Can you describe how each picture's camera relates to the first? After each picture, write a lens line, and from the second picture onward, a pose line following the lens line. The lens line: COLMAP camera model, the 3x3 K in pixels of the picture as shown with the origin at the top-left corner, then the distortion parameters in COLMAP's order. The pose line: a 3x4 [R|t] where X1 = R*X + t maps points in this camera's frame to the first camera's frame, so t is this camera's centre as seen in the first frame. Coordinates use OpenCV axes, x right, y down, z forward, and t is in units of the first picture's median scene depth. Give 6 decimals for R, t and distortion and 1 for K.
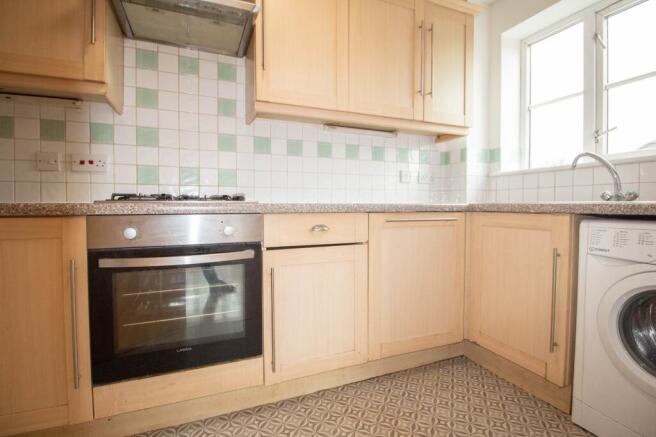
lens RADIAL K [[309.5, 0, 328.0], [0, 309.5, 218.5], [0, 0, 1]] dist [-0.000595, -0.000146]
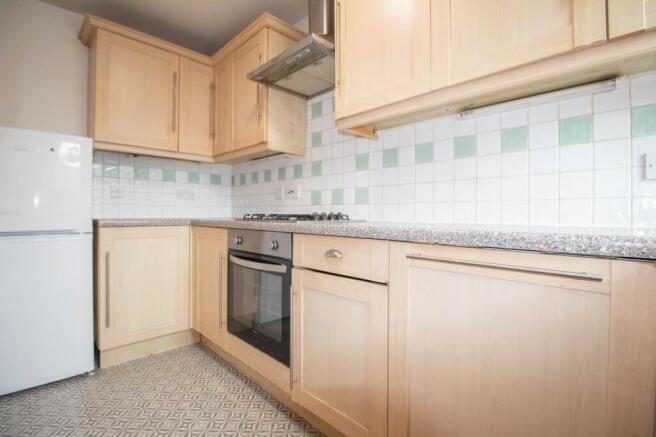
lens RADIAL K [[309.5, 0, 328.0], [0, 309.5, 218.5], [0, 0, 1]] dist [-0.000595, -0.000146]
pose [[0.383098, 0.013943, -0.923602, 0.696205], [-0.047980, 0.998837, -0.004823, -0.056029], [0.922461, 0.046162, 0.383322, 0.609463]]
